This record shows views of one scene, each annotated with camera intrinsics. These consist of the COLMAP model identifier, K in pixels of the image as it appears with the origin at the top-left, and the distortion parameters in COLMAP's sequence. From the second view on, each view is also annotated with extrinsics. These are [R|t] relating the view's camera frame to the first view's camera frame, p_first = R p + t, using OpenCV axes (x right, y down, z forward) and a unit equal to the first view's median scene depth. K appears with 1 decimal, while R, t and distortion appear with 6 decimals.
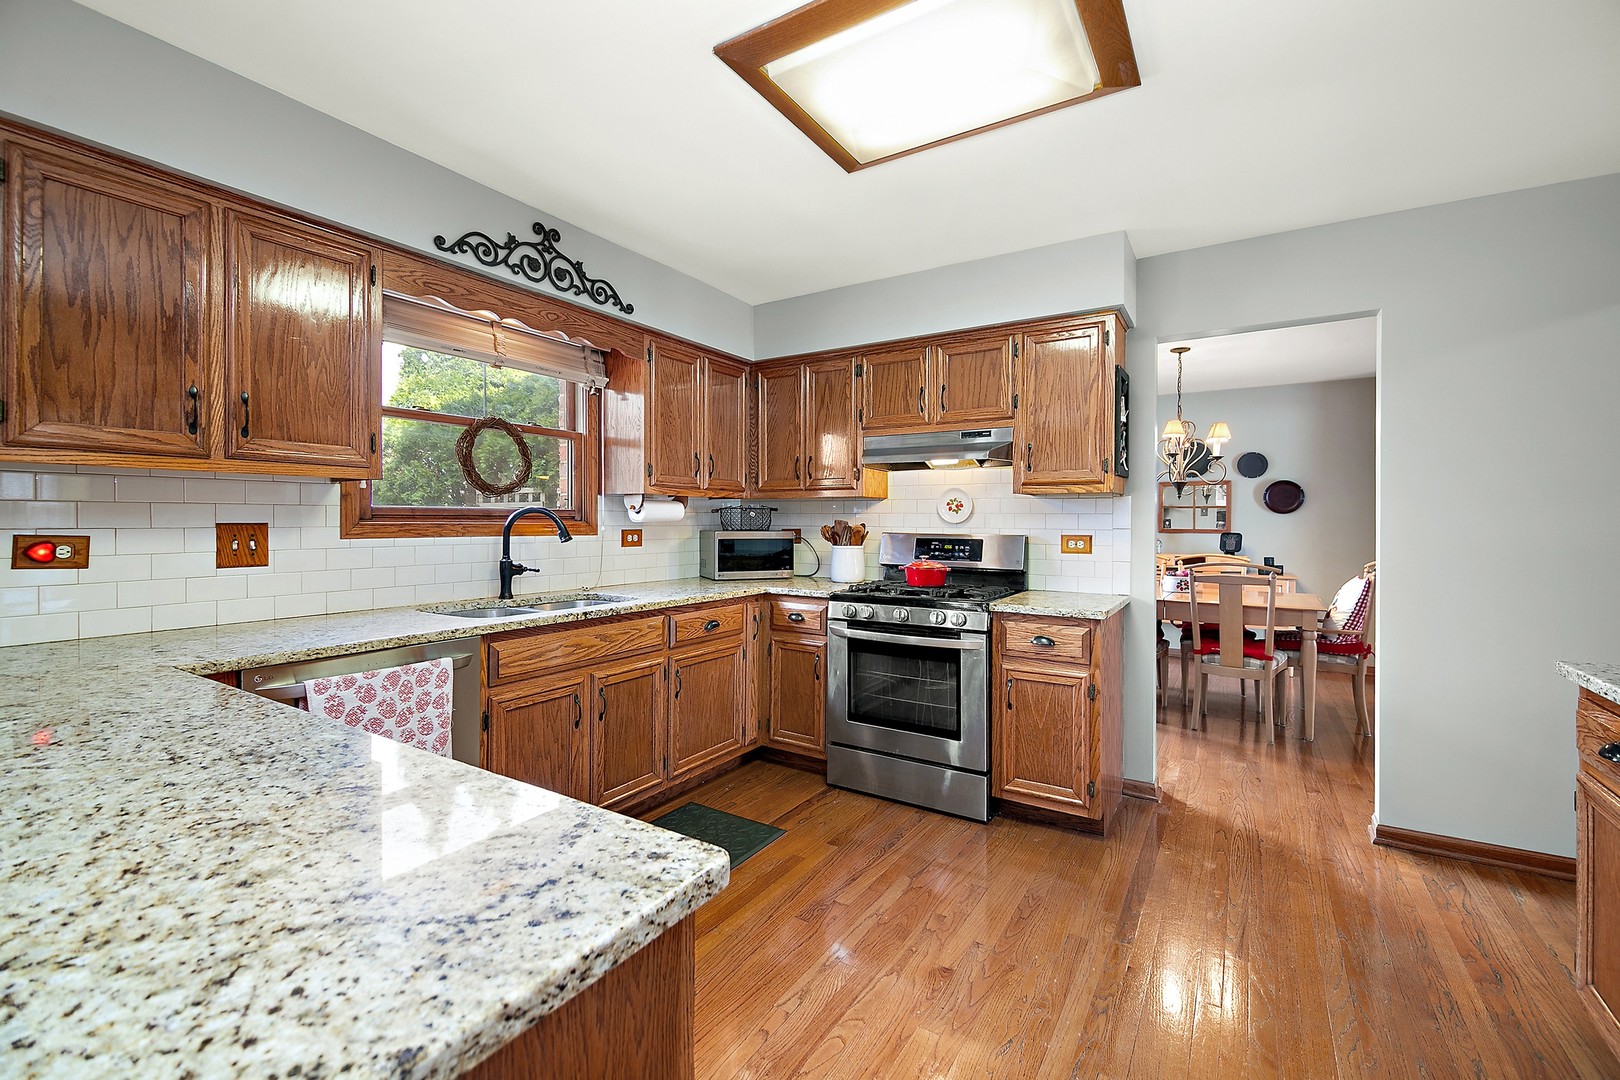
lens RADIAL K [[675.6, 0, 805.0], [0, 675.6, 523.9], [0, 0, 1]] dist [0.019145, 0.000073]
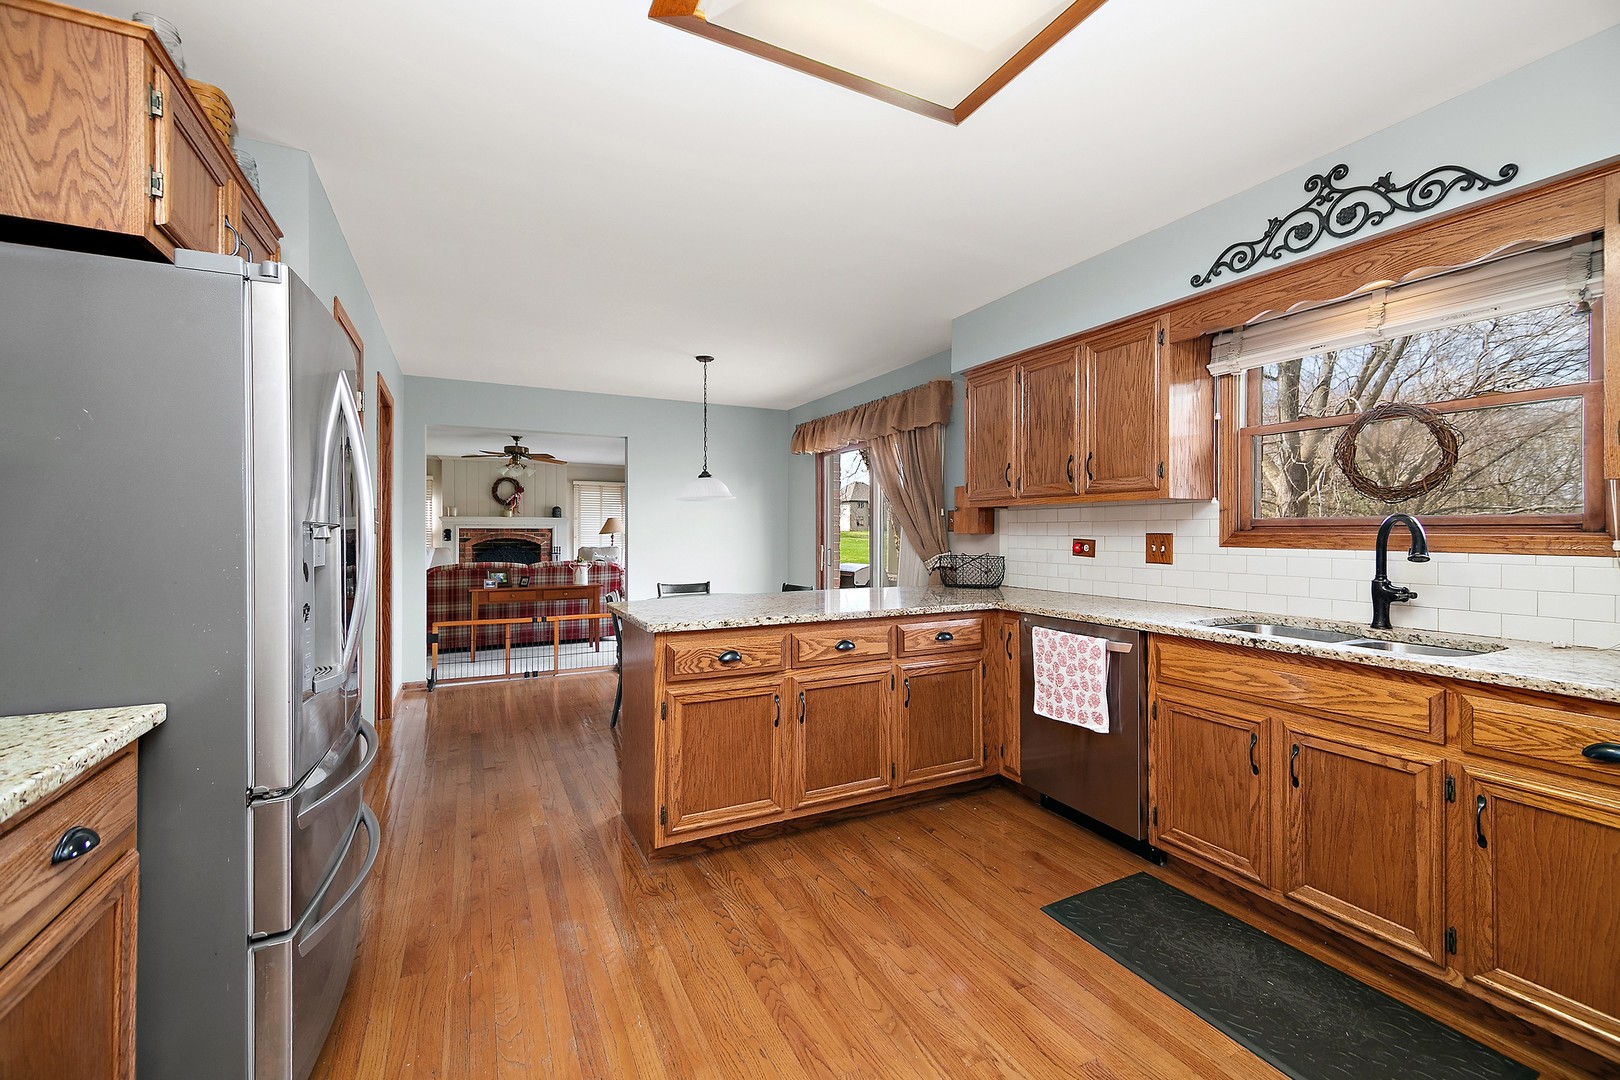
lens RADIAL K [[675.6, 0, 805.0], [0, 675.6, 523.9], [0, 0, 1]] dist [0.019145, 0.000073]
pose [[-0.506631, -0.012564, -0.862071, 0.685131], [-0.006268, 0.999921, -0.010889, -0.000407], [0.862140, -0.000114, -0.506670, 0.935853]]
